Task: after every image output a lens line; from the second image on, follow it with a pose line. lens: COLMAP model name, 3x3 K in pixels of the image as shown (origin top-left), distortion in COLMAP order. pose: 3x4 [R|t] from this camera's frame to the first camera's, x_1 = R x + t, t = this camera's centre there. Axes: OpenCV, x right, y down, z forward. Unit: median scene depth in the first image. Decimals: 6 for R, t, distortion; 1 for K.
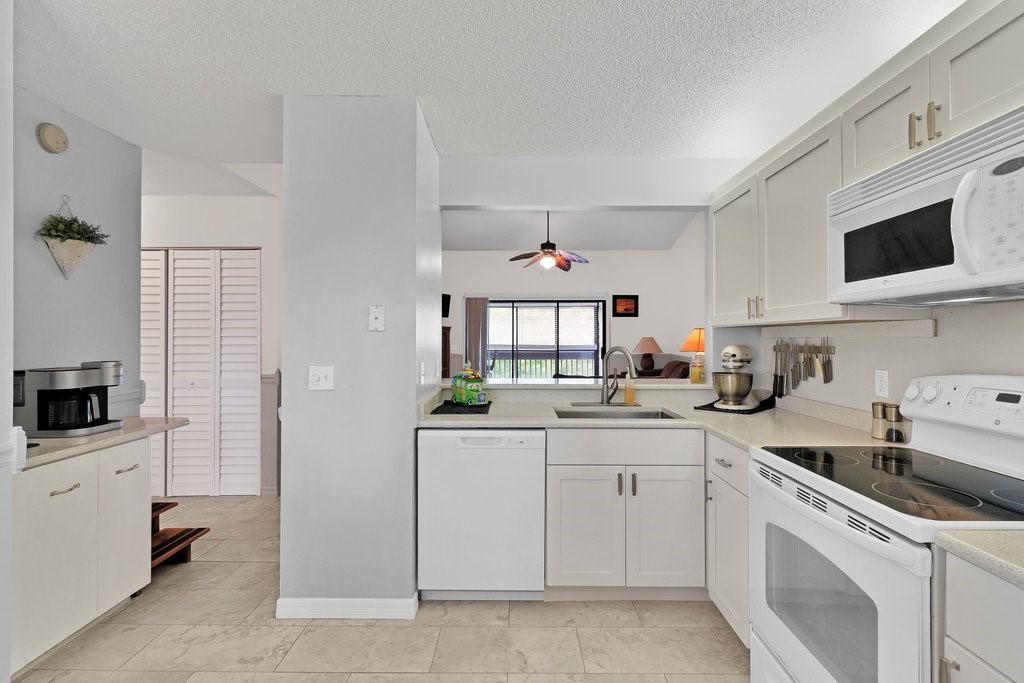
lens RADIAL K [[487.7, 0, 512.0], [0, 487.7, 341.5], [0, 0, 1]] dist [0.000612, -0.000036]
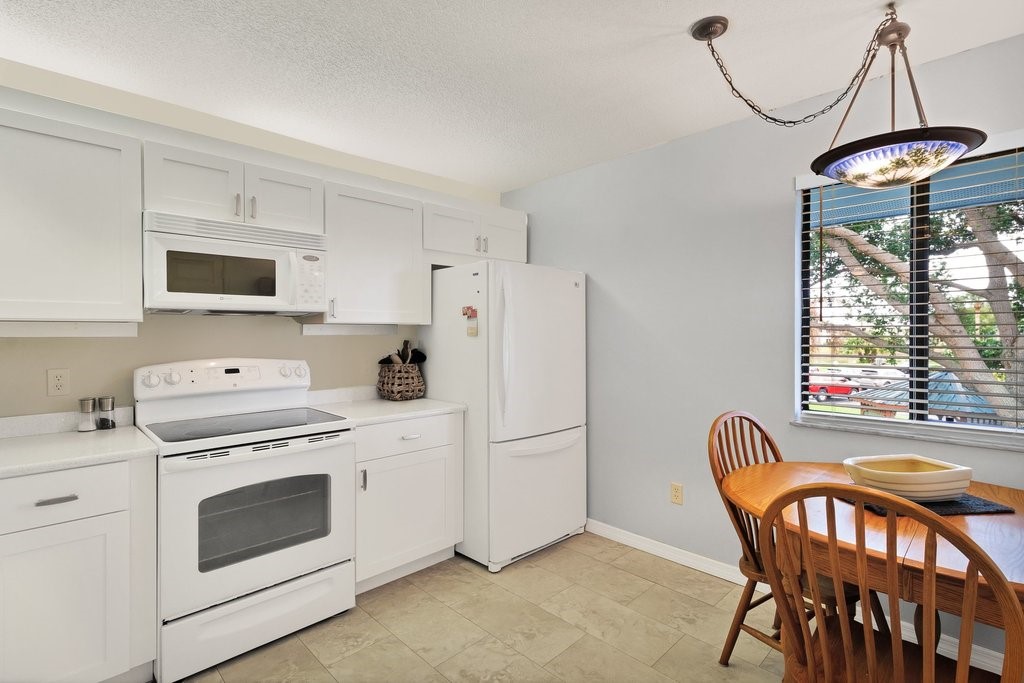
lens RADIAL K [[487.7, 0, 512.0], [0, 487.7, 341.5], [0, 0, 1]] dist [0.000612, -0.000036]
pose [[-0.712797, -0.007337, 0.701332, -0.523150], [0.010172, 0.999732, 0.020797, -0.009374], [-0.701297, 0.021958, -0.712531, 0.865145]]
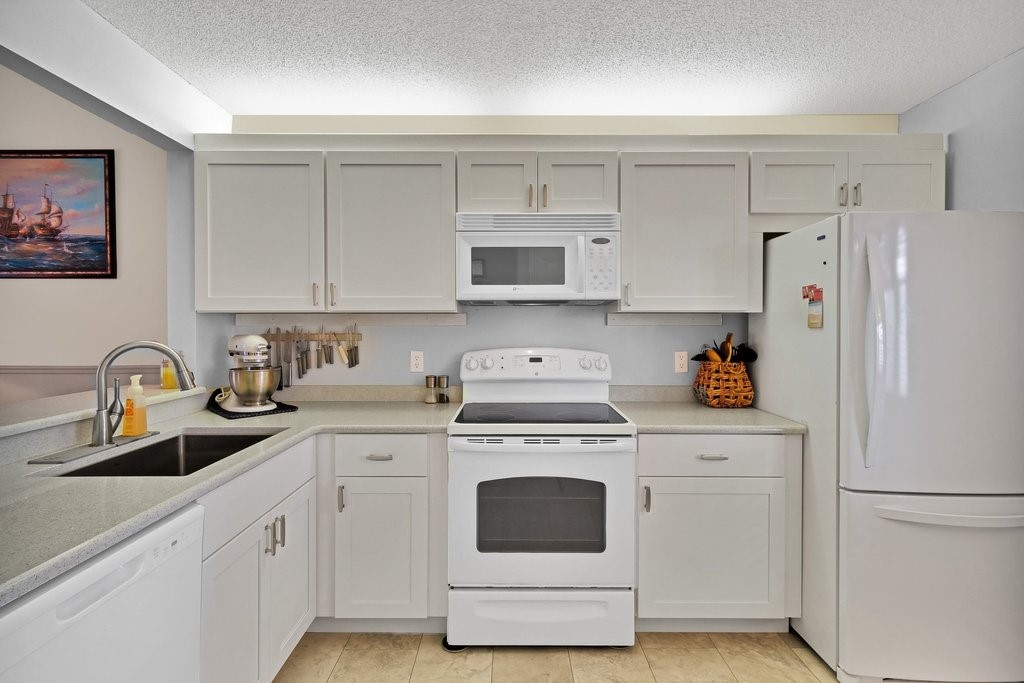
lens RADIAL K [[493.5, 0, 516.4], [0, 493.5, 329.9], [0, 0, 1]] dist [0.005204, 0.000458]
pose [[-0.020193, -0.007269, 0.999770, -0.449740], [0.006313, 0.999953, 0.007398, -0.004945], [-0.999776, 0.006461, -0.020146, 0.620822]]
